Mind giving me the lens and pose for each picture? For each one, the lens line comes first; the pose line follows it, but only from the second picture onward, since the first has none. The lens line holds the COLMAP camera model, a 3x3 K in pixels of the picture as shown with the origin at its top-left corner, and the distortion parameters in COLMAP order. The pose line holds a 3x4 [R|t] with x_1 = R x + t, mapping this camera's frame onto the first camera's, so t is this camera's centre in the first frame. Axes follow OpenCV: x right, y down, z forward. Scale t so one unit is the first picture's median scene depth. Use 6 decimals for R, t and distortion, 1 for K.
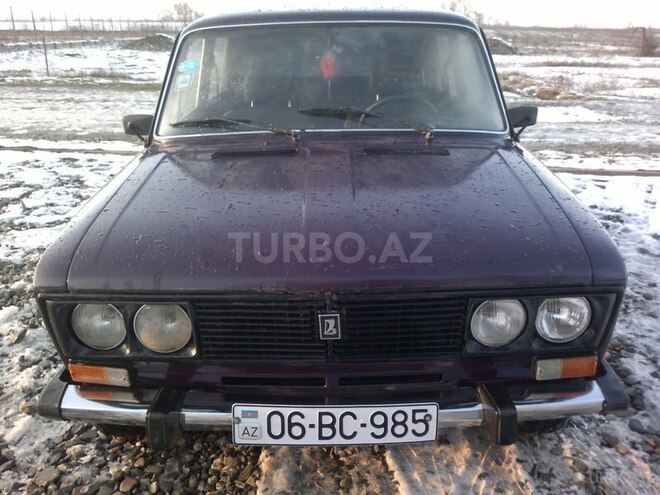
lens RADIAL K [[634.6, 0, 339.4], [0, 634.6, 246.5], [0, 0, 1]] dist [-0.006544, -0.010094]
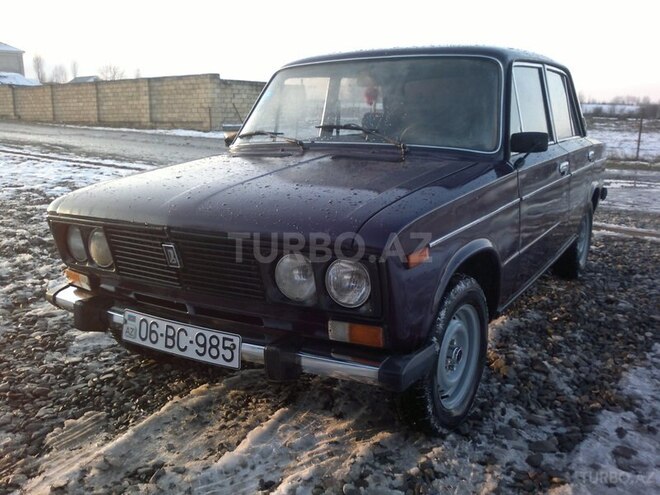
lens RADIAL K [[634.6, 0, 339.4], [0, 634.6, 246.5], [0, 0, 1]] dist [-0.006544, -0.010094]
pose [[0.852413, 0.111736, -0.510791, 0.912919], [-0.176364, 0.981093, -0.079703, 0.143131], [0.492228, 0.158025, 0.856002, 0.031912]]
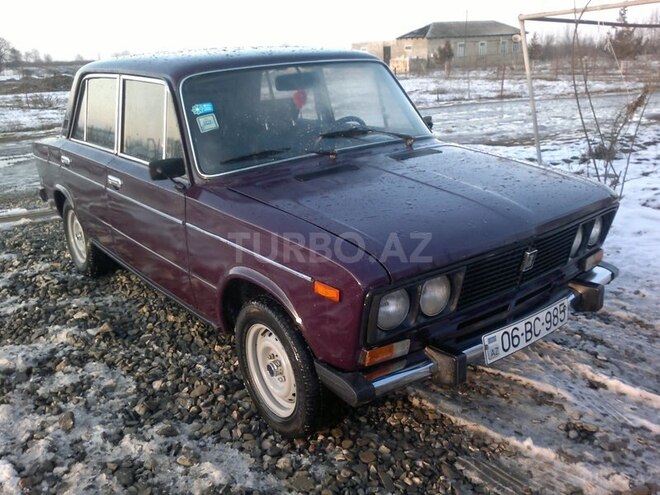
lens RADIAL K [[634.6, 0, 339.4], [0, 634.6, 246.5], [0, 0, 1]] dist [-0.006544, -0.010094]
pose [[0.784002, -0.215185, 0.582268, -1.169315], [0.241335, 0.969864, 0.033477, -0.061433], [-0.571925, 0.114276, 0.812307, 0.037328]]
